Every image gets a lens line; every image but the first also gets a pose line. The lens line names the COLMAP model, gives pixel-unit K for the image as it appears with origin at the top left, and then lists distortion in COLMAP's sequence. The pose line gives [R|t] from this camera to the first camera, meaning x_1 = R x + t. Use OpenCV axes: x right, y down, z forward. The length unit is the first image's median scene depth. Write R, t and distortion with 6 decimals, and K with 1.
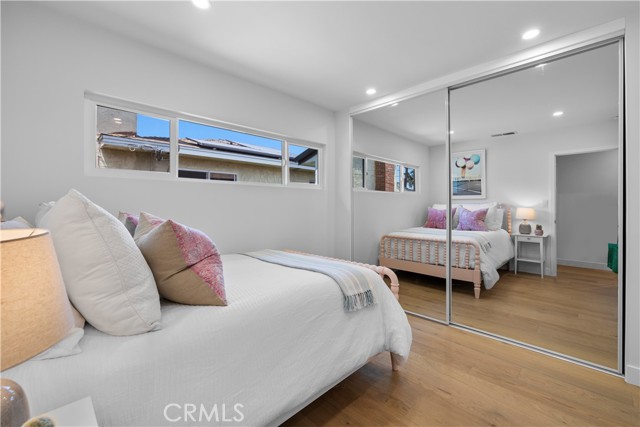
lens RADIAL K [[271.6, 0, 319.0], [0, 271.6, 208.0], [0, 0, 1]] dist [0.000872, 0.001183]
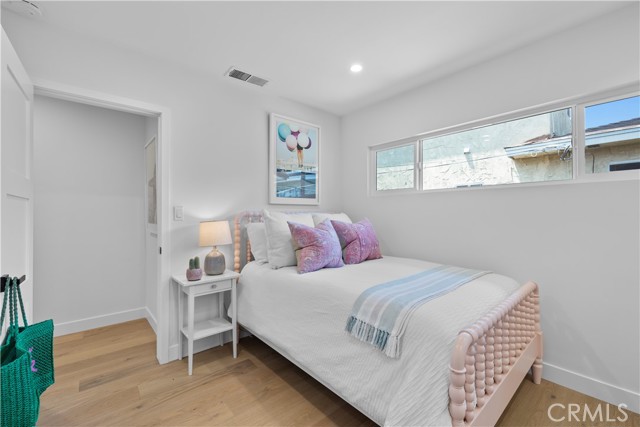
lens RADIAL K [[271.6, 0, 319.5], [0, 271.6, 214.0], [0, 0, 1]] dist [0.000872, 0.001183]
pose [[-0.080682, 0.004925, -0.996728, 0.333250], [-0.011225, 0.999920, 0.005850, -0.003948], [0.996677, 0.011661, -0.080621, 0.322348]]
